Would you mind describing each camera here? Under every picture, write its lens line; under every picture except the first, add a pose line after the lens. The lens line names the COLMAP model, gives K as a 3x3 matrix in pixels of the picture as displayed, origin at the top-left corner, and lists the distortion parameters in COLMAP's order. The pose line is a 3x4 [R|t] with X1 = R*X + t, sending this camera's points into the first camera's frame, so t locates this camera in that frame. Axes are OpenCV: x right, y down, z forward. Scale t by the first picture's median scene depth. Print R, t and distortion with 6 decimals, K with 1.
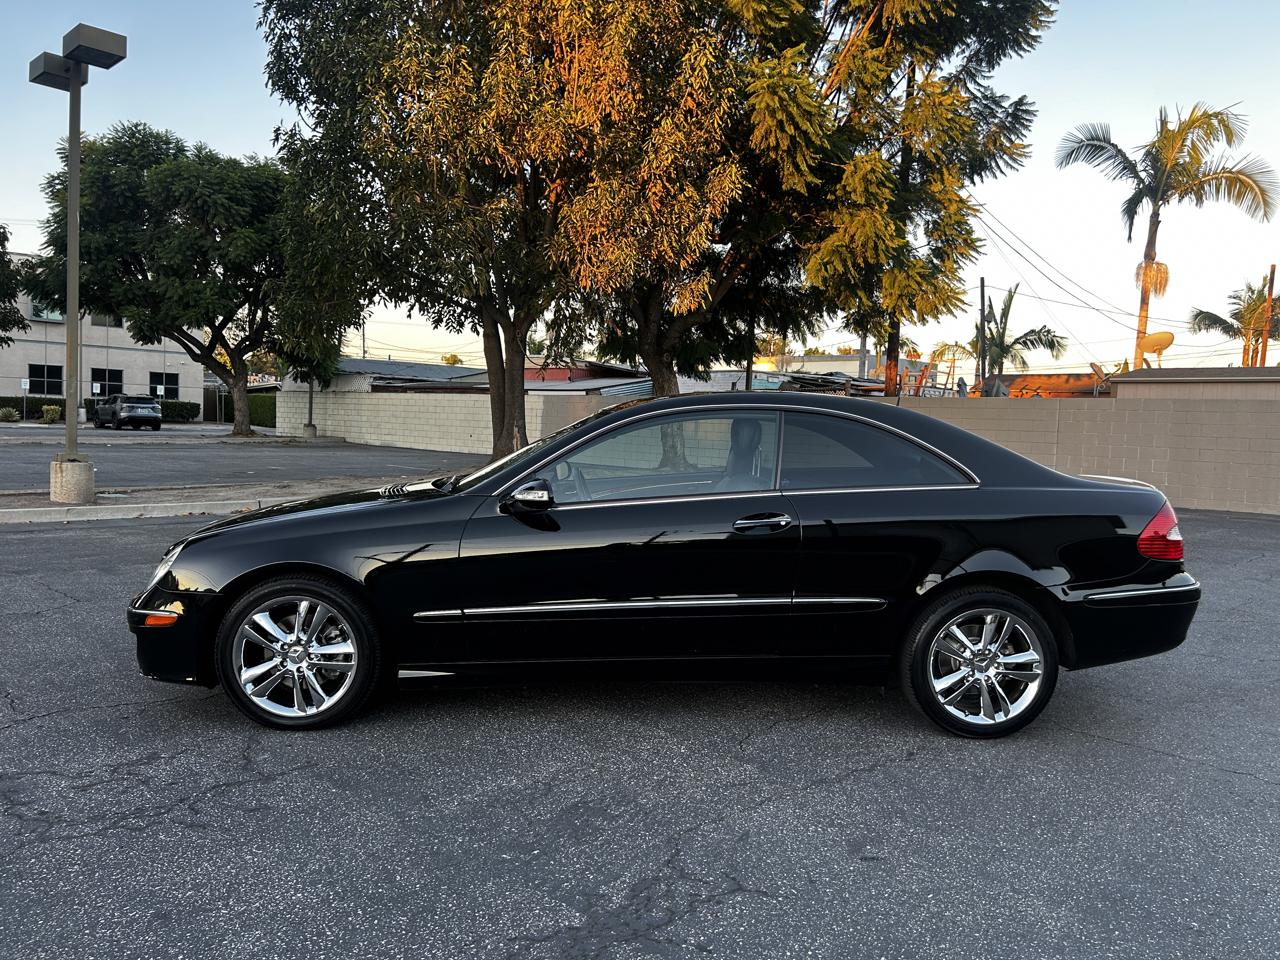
lens RADIAL K [[962.7, 0, 639.9], [0, 962.7, 472.7], [0, 0, 1]] dist [0.053312, -0.064977]
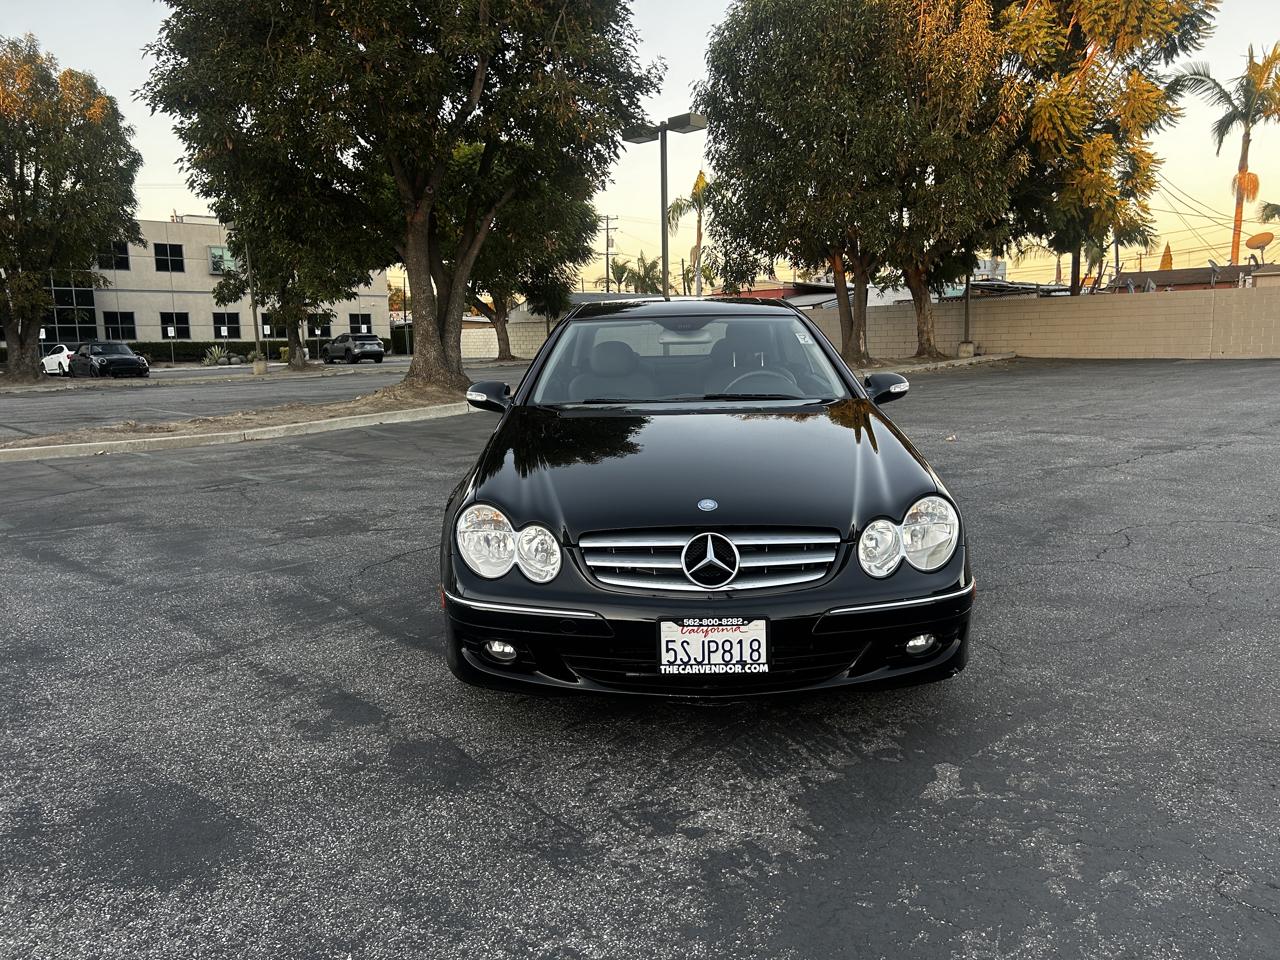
lens RADIAL K [[962.7, 0, 639.9], [0, 962.7, 472.7], [0, 0, 1]] dist [0.053312, -0.064977]
pose [[0.997919, -0.060956, -0.021029, -0.249368], [0.062619, 0.993927, 0.090487, 0.006161], [0.015386, -0.091615, 0.995676, -0.298569]]
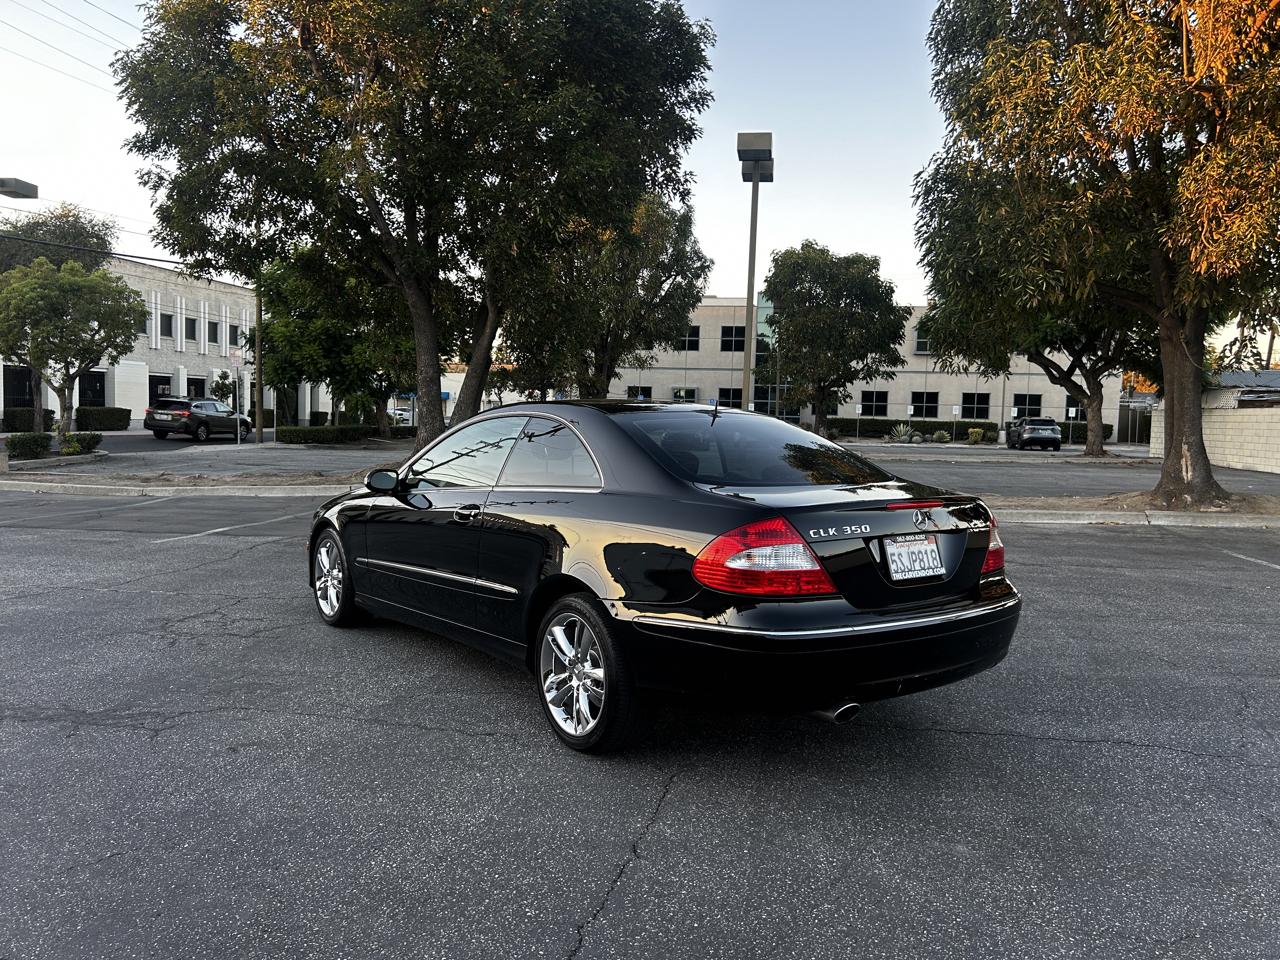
lens RADIAL K [[963.5, 0, 645.2], [0, 963.5, 483.2], [0, 0, 1]] dist [0.016892, 0.002825]
pose [[0.572530, 0.035666, -0.819108, 0.156346], [-0.045934, 0.998880, 0.011387, -0.000743], [0.818596, 0.031106, 0.573526, 0.066106]]
